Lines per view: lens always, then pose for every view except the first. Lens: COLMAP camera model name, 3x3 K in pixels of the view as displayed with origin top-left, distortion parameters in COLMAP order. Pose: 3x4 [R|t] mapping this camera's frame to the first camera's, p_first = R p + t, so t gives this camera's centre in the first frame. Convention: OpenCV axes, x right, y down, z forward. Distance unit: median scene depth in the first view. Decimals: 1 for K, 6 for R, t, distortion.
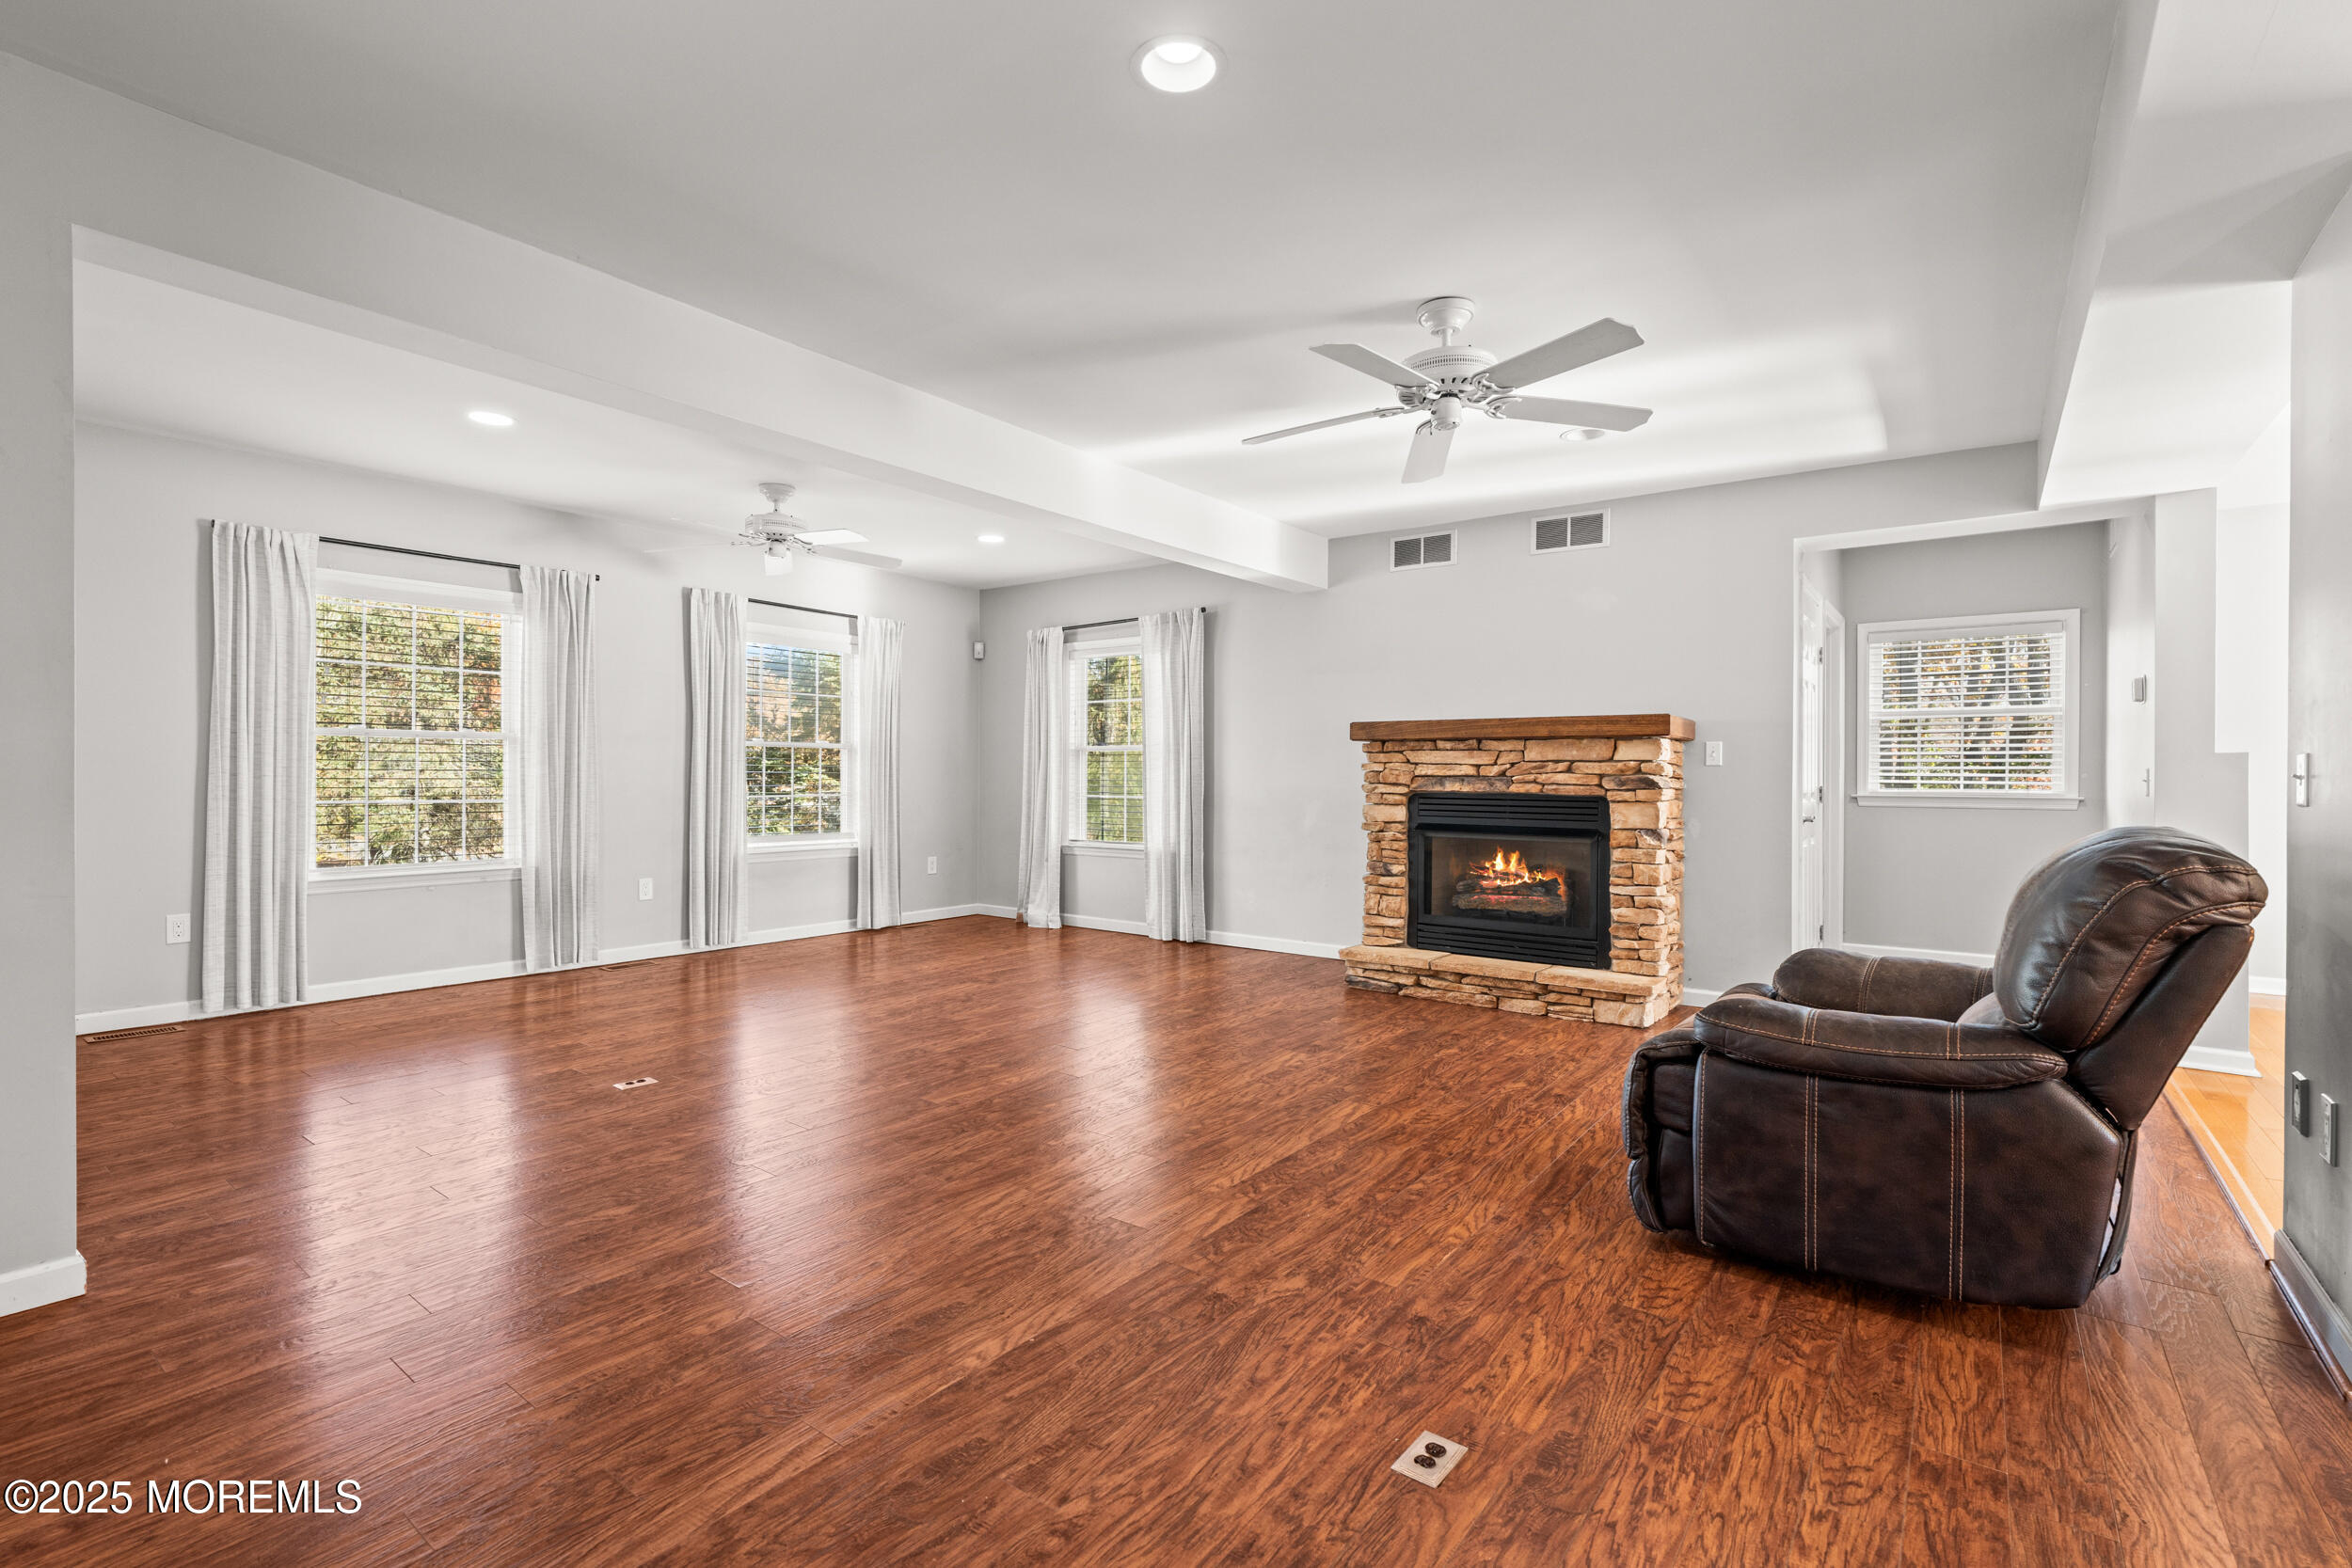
lens RADIAL K [[1062.5, 0, 1167.1], [0, 1062.5, 772.6], [0, 0, 1]] dist [-0.005015, 0.001668]
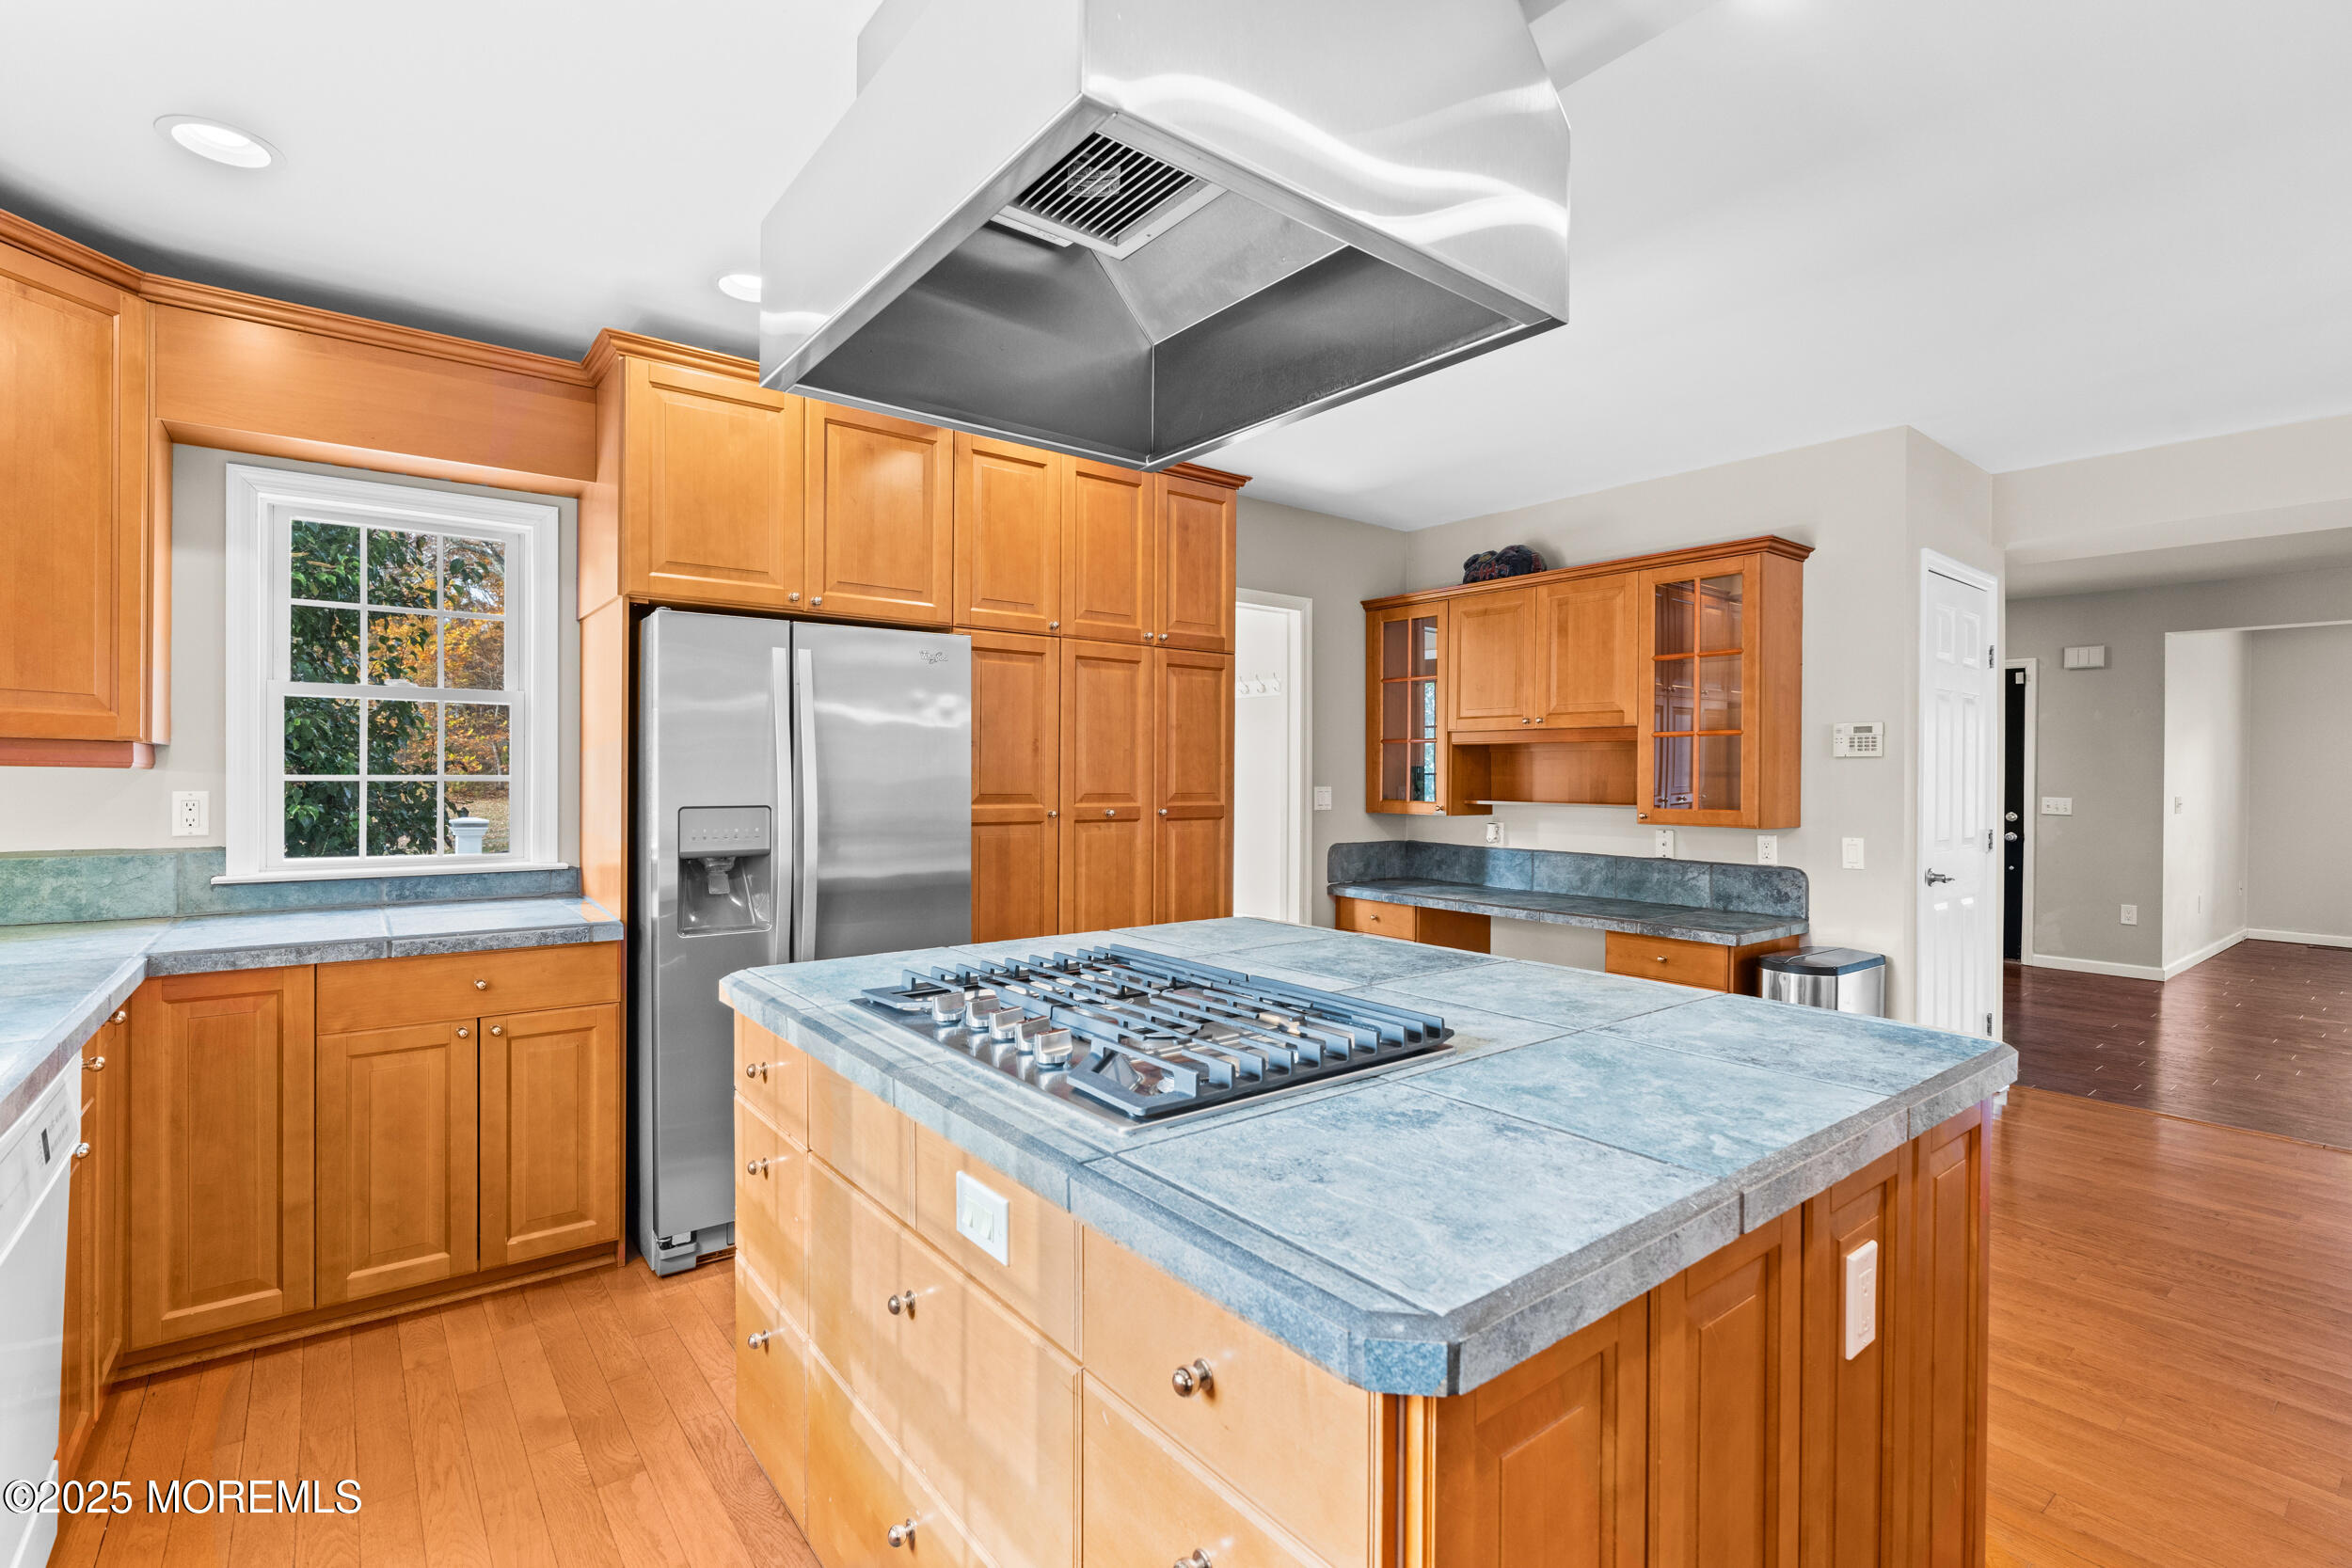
lens RADIAL K [[1062.5, 0, 1168.2], [0, 1062.5, 780.1], [0, 0, 1]] dist [-0.005015, 0.001668]
pose [[-0.252086, 0.001376, -0.967704, 1.071134], [-0.006238, 0.999976, 0.003047, -0.033531], [0.967685, 0.006804, -0.252072, -0.409375]]
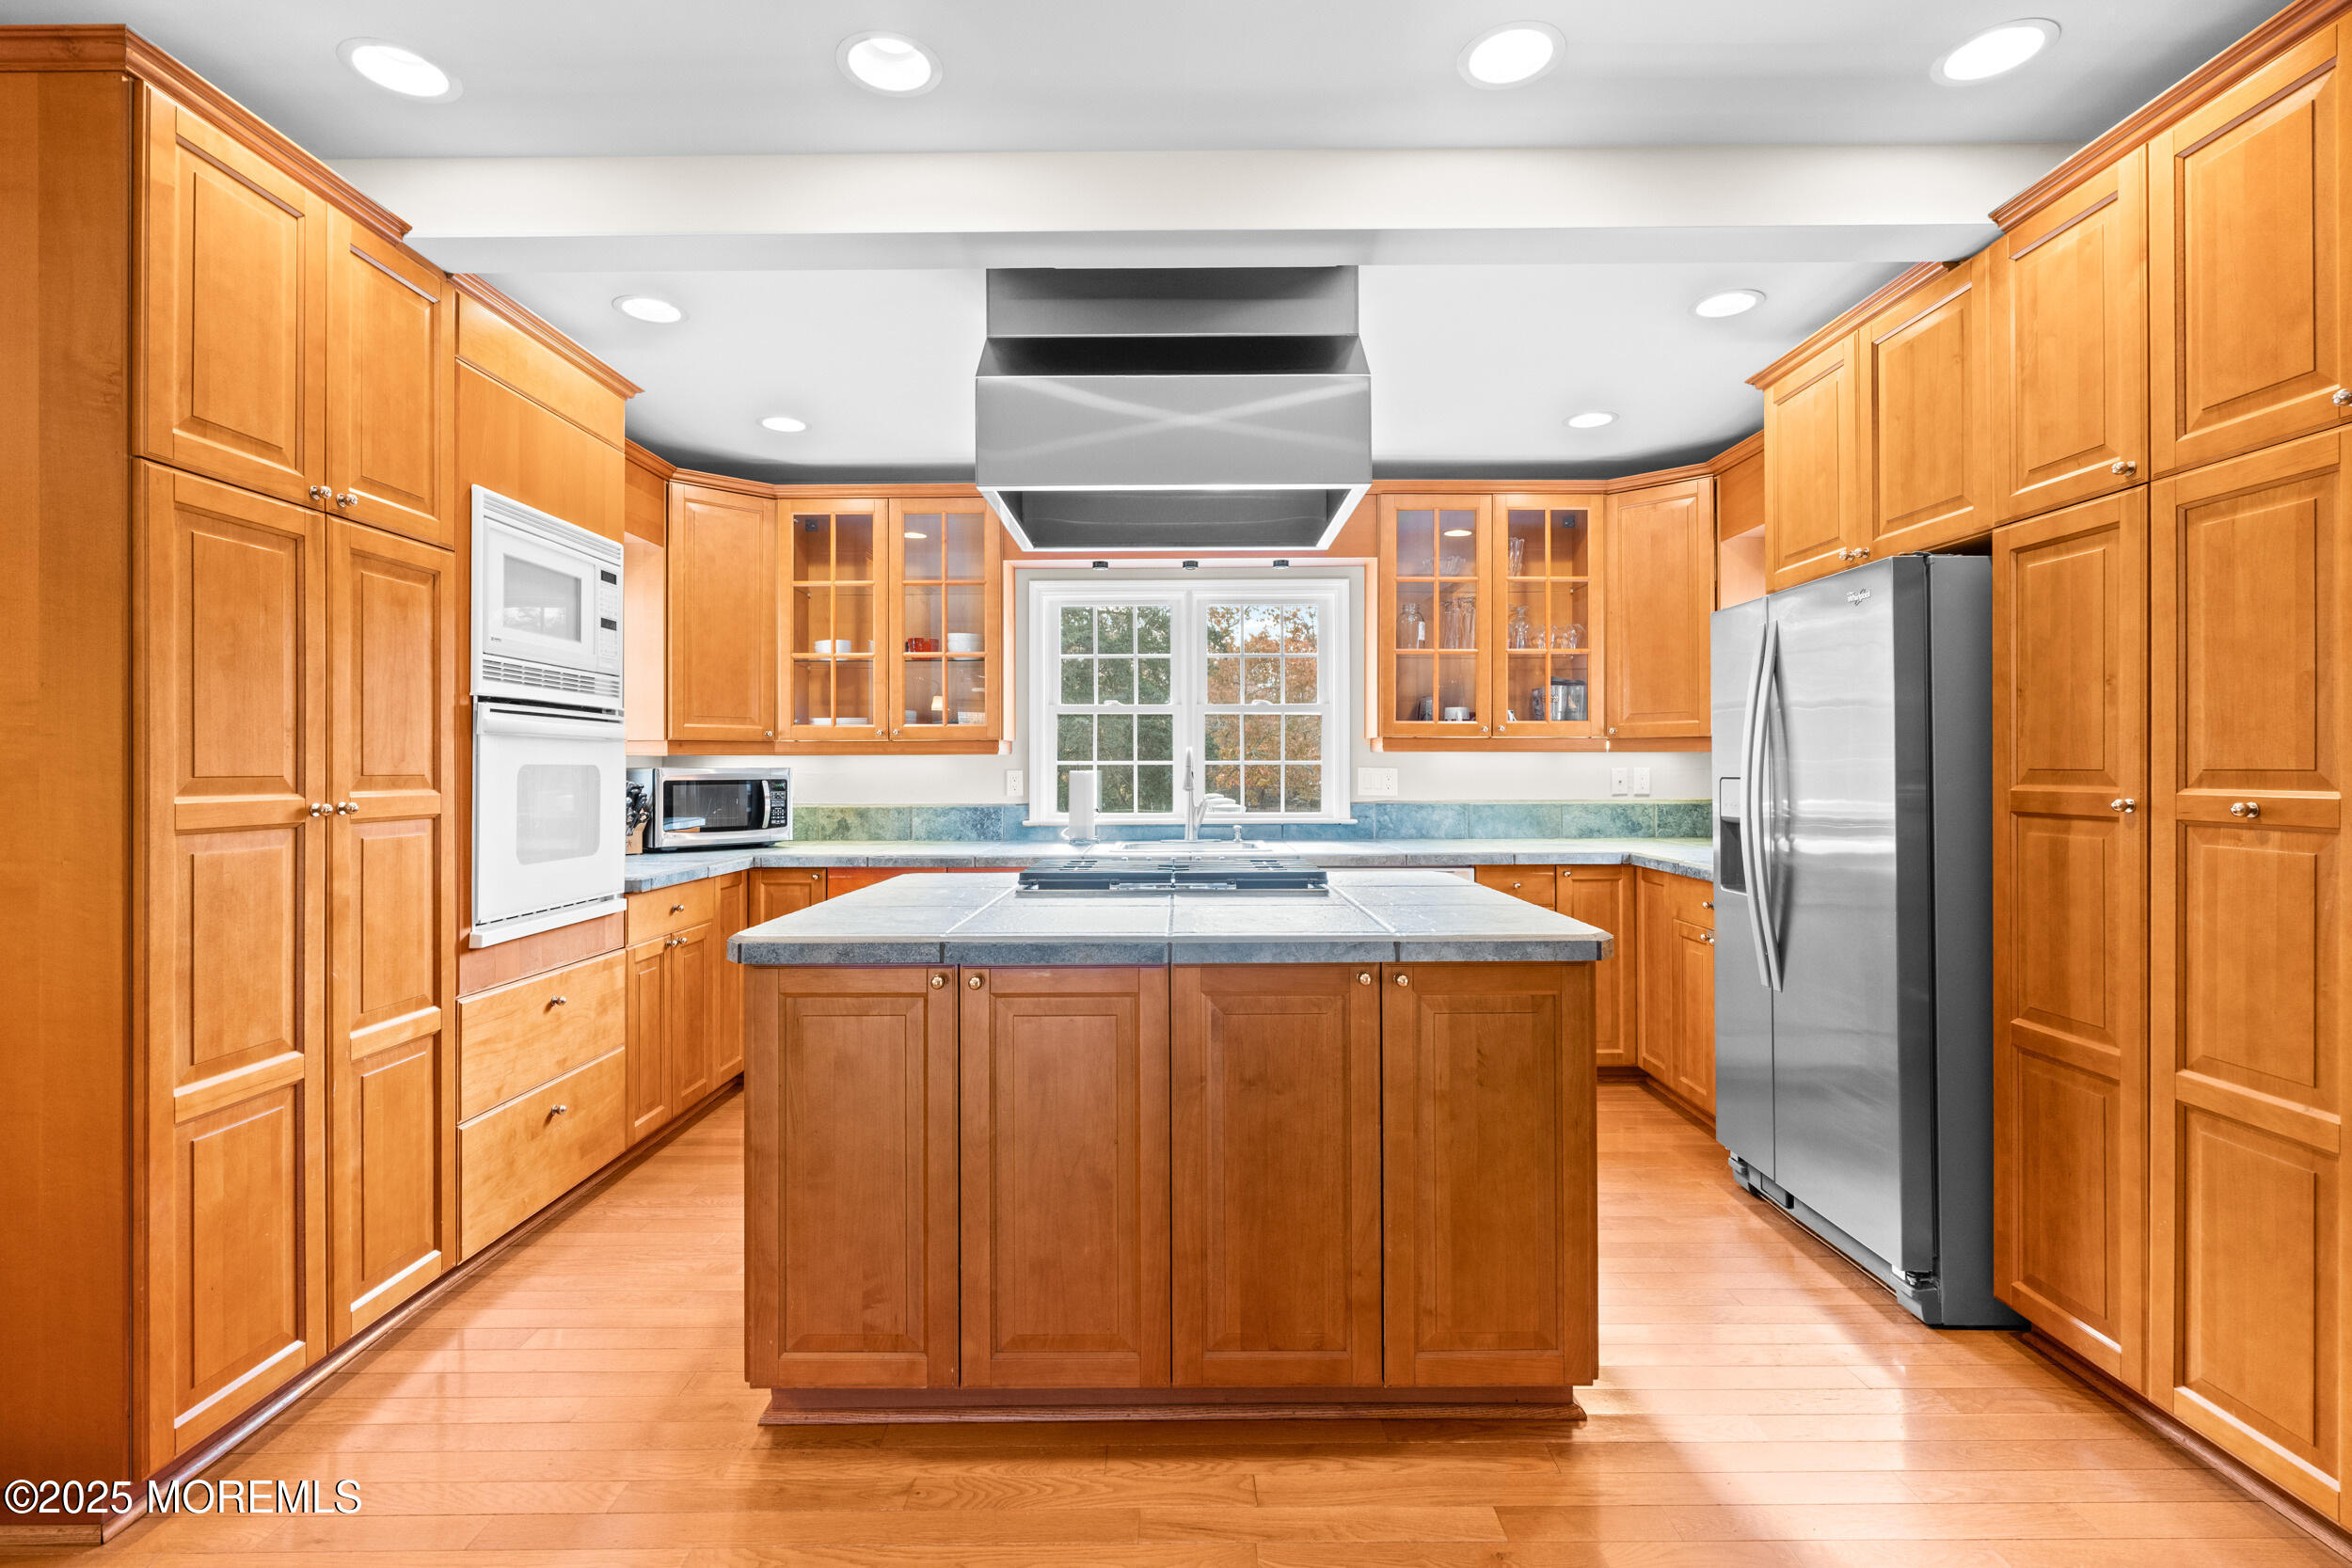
lens RADIAL K [[1106.0, 0, 1180.2], [0, 1106.0, 766.4], [0, 0, 1]] dist [-0.002200, 0.000441]
pose [[-0.607987, 0.001666, 0.793945, 0.432948], [0.000182, 0.999998, -0.001959, -0.024039], [-0.793947, -0.001046, -0.607986, -0.181464]]
